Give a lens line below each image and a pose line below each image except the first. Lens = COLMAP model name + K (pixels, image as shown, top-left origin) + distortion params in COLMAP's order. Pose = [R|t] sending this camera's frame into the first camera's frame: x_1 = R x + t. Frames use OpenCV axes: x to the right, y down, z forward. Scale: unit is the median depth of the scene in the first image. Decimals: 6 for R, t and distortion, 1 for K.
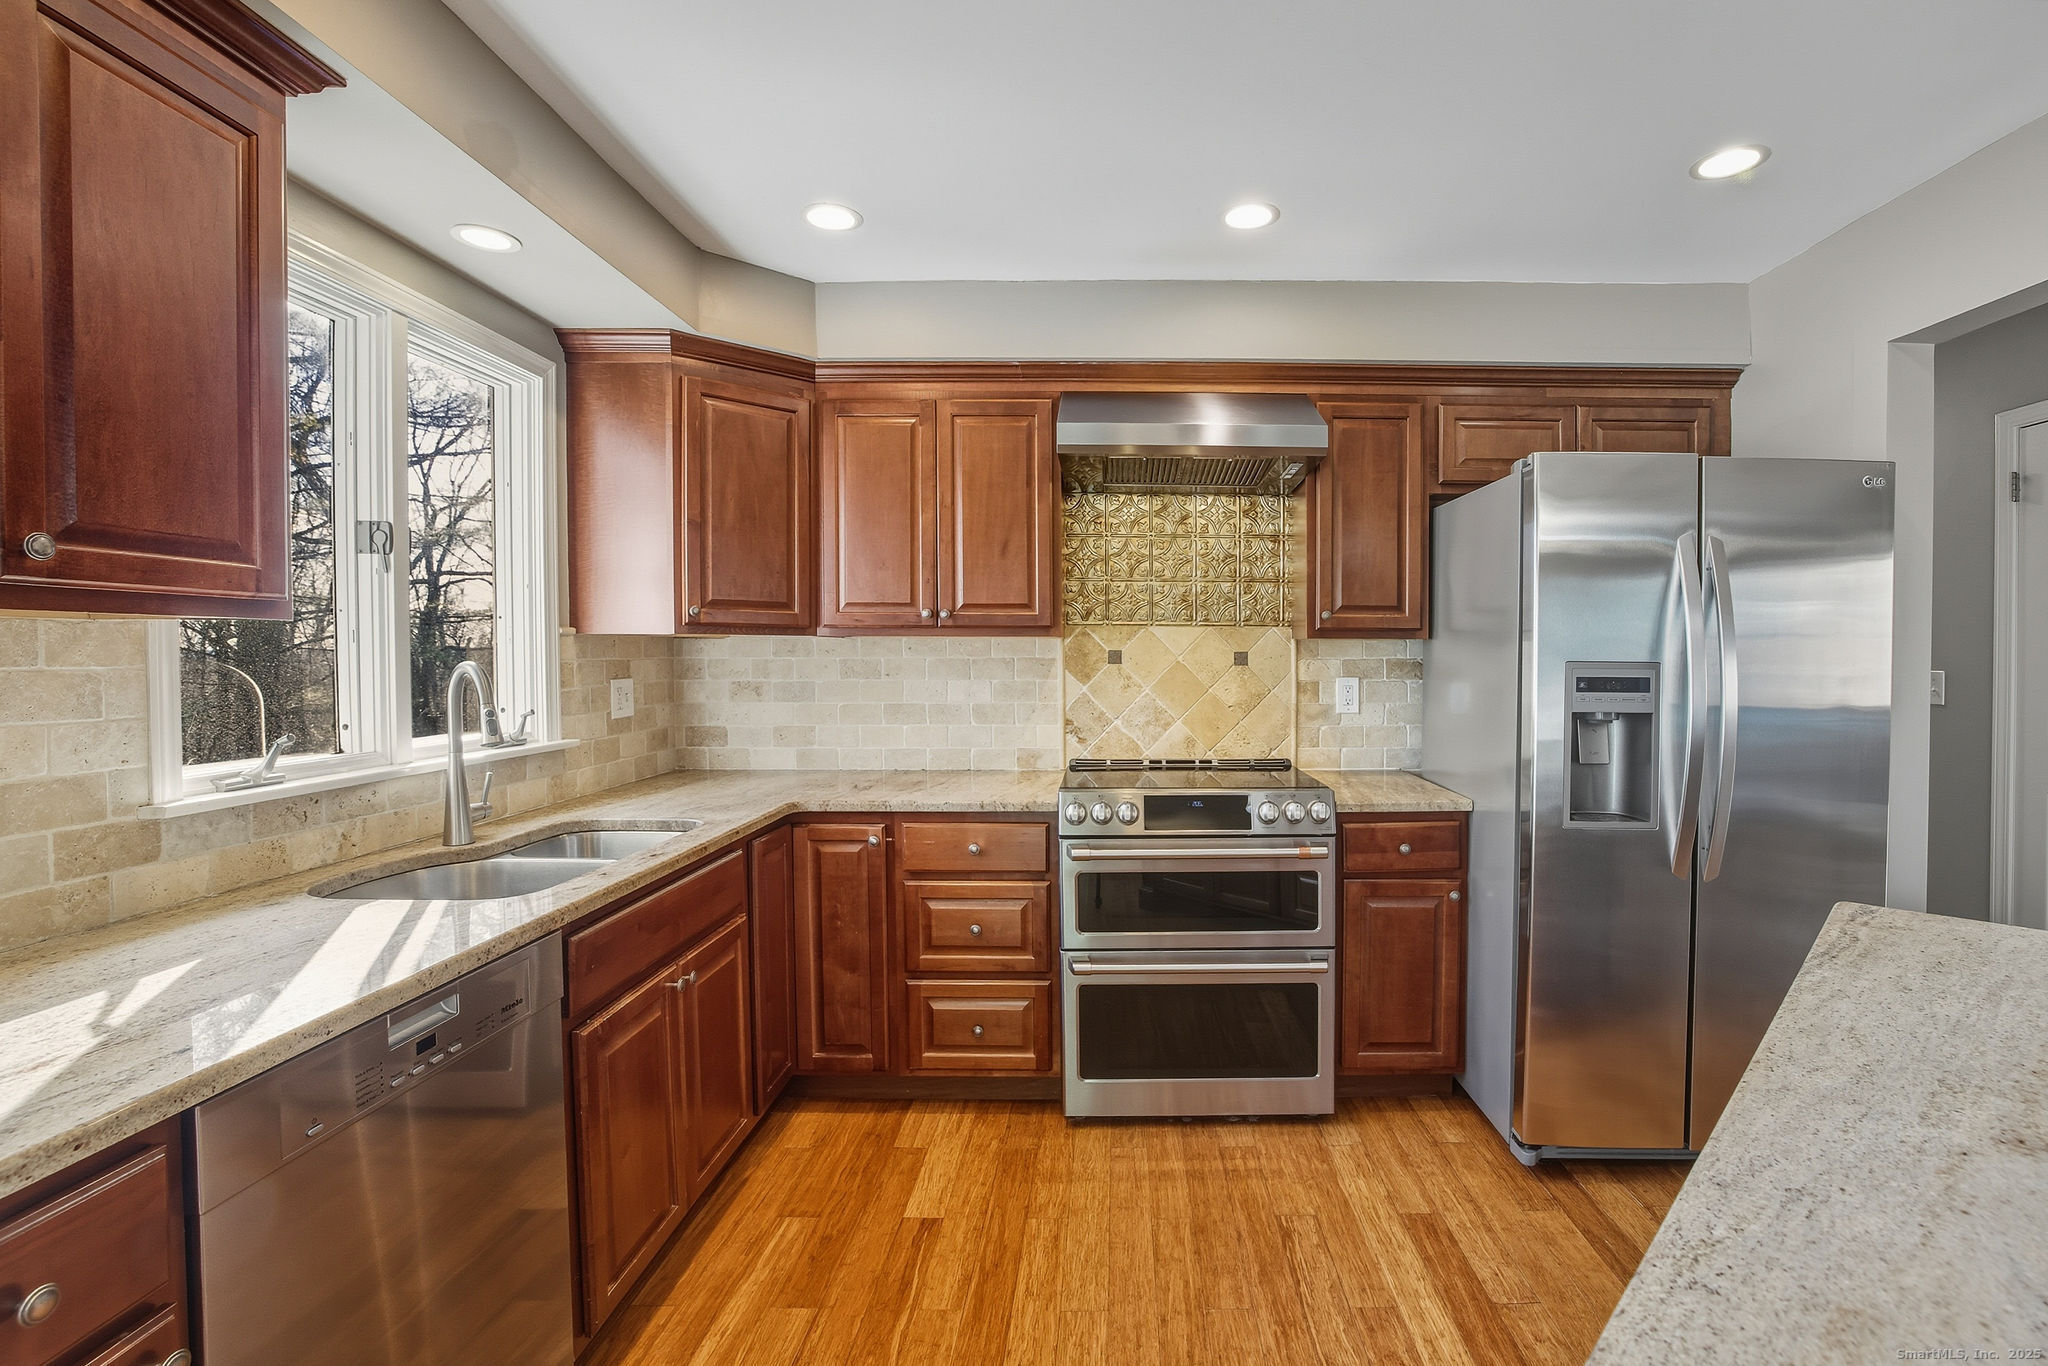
lens RADIAL K [[906.5, 0, 1111.5], [0, 906.5, 676.7], [0, 0, 1]] dist [-0.036568, 0.004454]
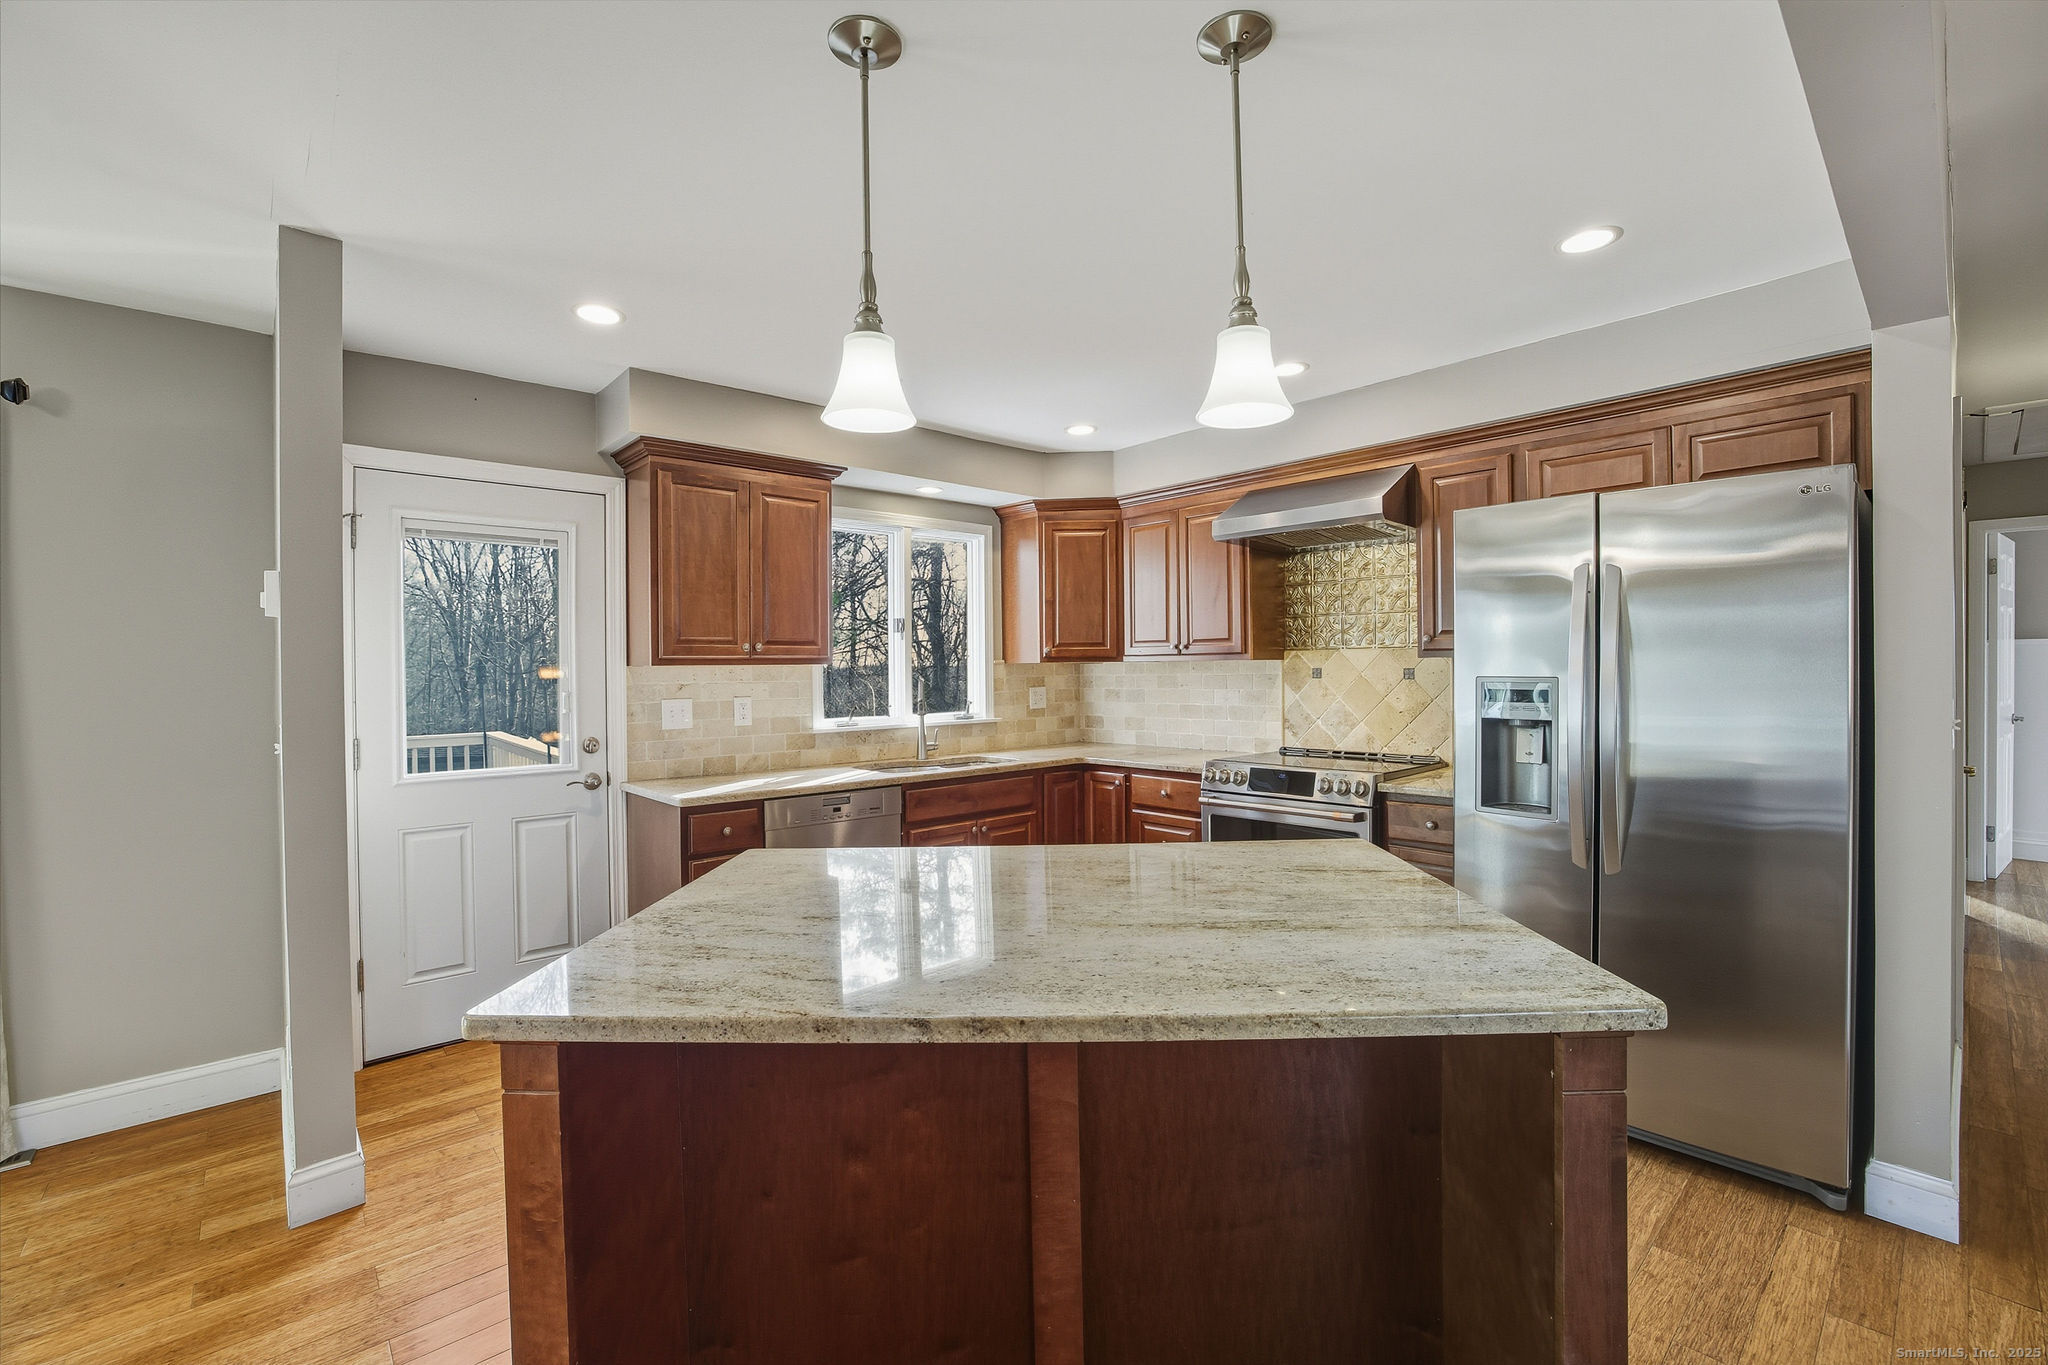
lens RADIAL K [[874.1, 0, 1021.4], [0, 874.1, 666.8], [0, 0, 1]] dist [-0.048591, 0.015626]
pose [[0.666589, -0.010596, -0.745350, 0.833381], [-0.007428, 0.999755, -0.020856, -0.001052], [0.745389, 0.019439, 0.666347, -0.227283]]
